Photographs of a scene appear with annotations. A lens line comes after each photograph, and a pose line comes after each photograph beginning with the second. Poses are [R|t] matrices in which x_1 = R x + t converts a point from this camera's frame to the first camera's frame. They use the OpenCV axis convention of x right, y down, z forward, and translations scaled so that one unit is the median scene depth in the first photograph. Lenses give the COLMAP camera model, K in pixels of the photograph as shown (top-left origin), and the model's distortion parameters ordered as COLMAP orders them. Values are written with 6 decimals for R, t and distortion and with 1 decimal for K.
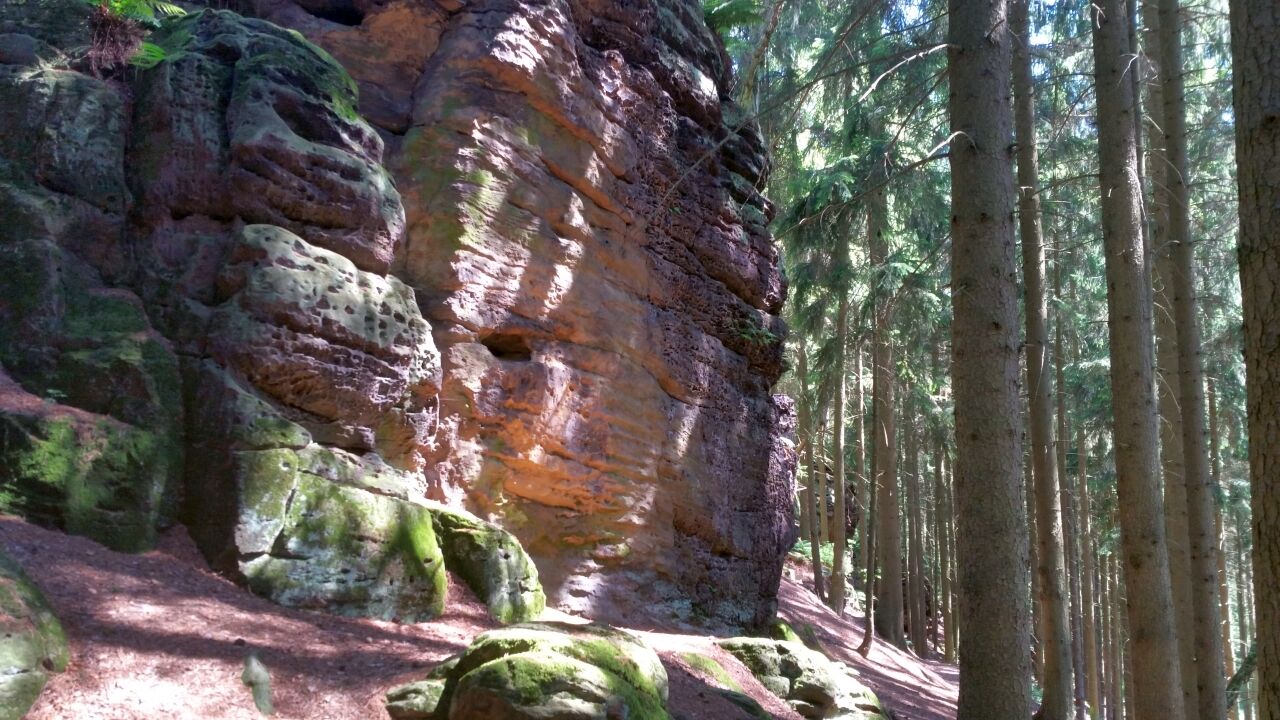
lens RADIAL K [[1015.8, 0, 610.5], [0, 1015.8, 363.1], [0, 0, 1]] dist [0.133038, -0.287366]
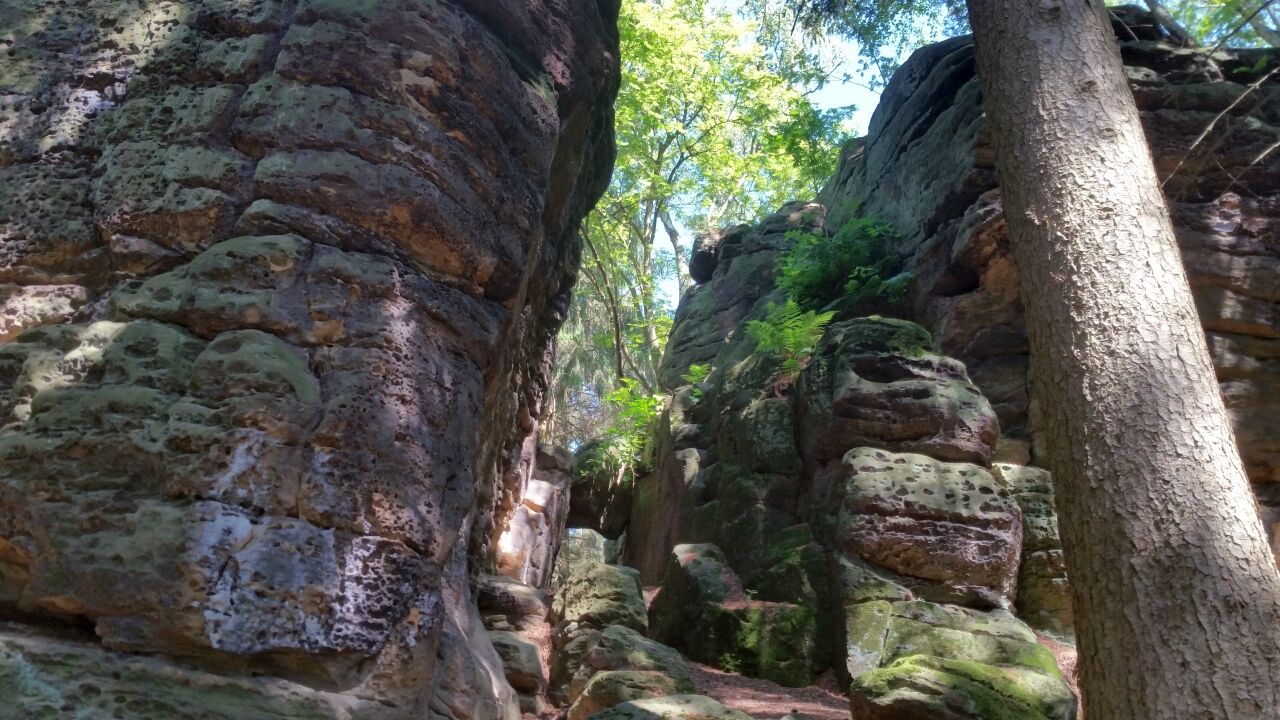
lens RADIAL K [[1015.8, 0, 610.5], [0, 1015.8, 363.1], [0, 0, 1]] dist [0.133038, -0.287366]
pose [[0.529156, -0.393367, -0.751836, 0.575640], [0.113292, 0.910870, -0.396838, 0.272118], [0.840928, 0.124812, 0.526557, -0.027304]]
